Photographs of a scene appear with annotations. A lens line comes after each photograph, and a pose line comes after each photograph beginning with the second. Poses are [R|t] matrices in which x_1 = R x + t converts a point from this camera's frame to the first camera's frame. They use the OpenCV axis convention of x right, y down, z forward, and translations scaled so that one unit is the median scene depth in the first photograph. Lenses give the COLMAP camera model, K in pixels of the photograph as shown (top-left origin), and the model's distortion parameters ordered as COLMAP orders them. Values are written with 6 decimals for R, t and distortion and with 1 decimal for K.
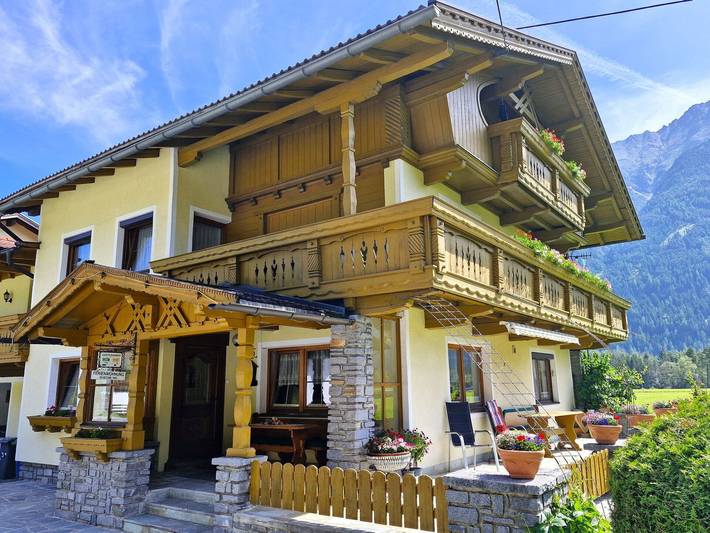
lens RADIAL K [[566.7, 0, 355.0], [0, 566.7, 266.5], [0, 0, 1]] dist [0.002981, -0.061803]
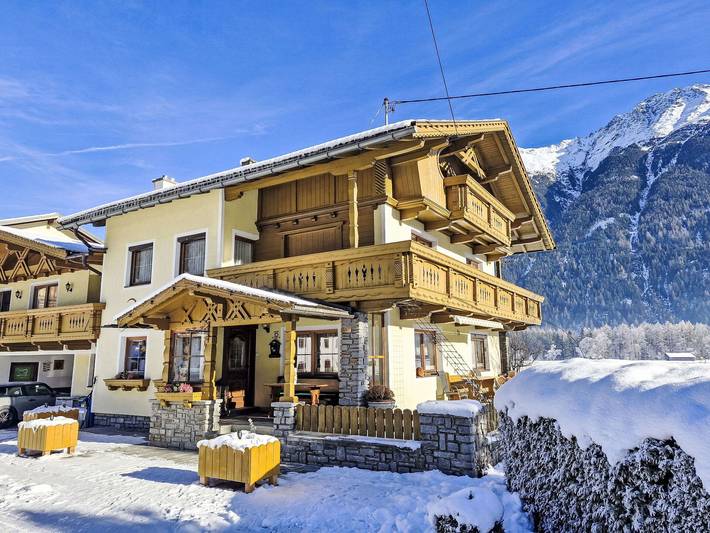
lens RADIAL K [[503.7, 0, 355.0], [0, 503.7, 266.5], [0, 0, 1]] dist [-0.003592, -0.000771]
pose [[0.997375, 0.017544, 0.070251, -0.092677], [-0.019709, 0.999348, 0.030246, -0.070724], [-0.069674, -0.031552, 0.997071, -0.318329]]
